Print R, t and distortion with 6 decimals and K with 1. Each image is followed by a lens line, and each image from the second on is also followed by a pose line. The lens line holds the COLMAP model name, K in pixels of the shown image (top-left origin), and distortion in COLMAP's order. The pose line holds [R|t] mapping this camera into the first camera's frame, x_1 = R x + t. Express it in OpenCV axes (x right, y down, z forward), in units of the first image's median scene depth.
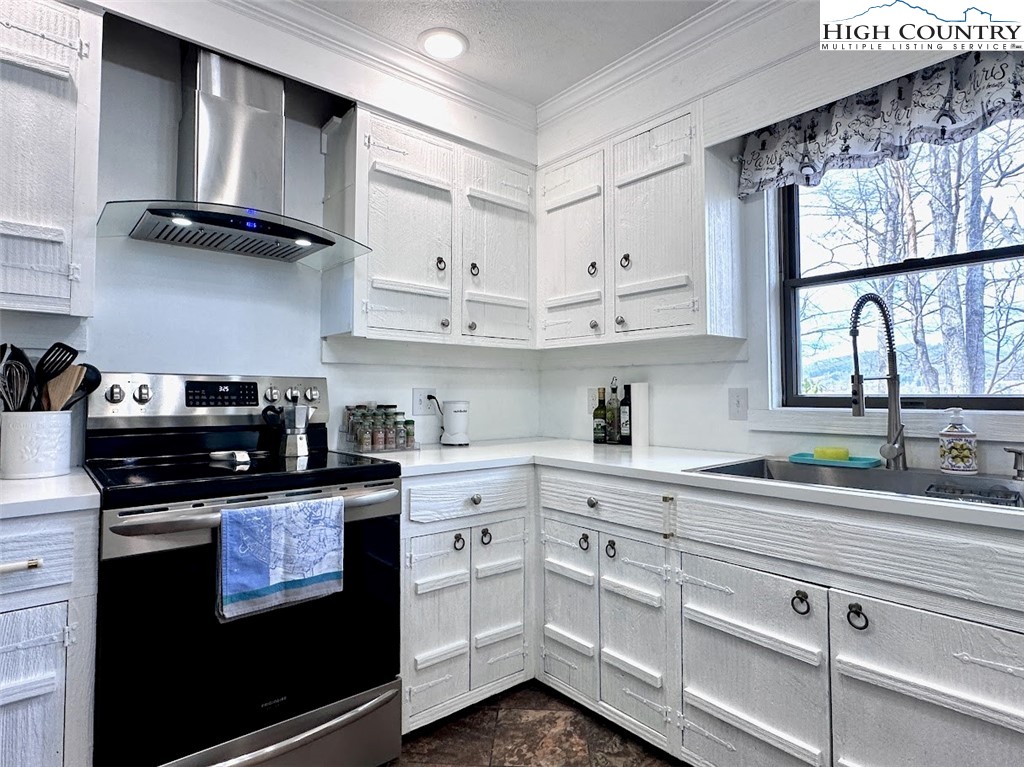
lens RADIAL K [[500.6, 0, 512.0], [0, 500.6, 383.5], [0, 0, 1]] dist [0.001643, 0.000196]
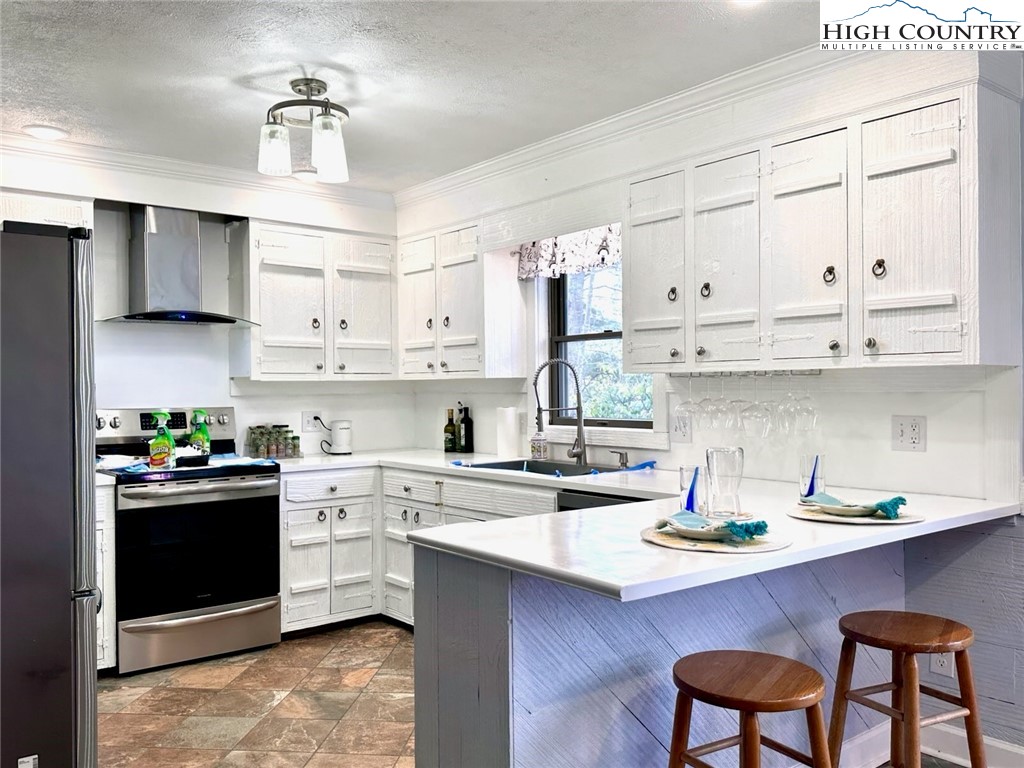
lens RADIAL K [[875.8, 0, 554.1], [0, 875.8, 389.7], [0, 0, 1]] dist [0.207785, -0.361219]
pose [[0.999209, -0.009825, -0.038536, 0.654312], [0.011103, 0.999391, 0.033077, -0.139447], [0.038188, -0.033479, 0.998710, -1.540893]]
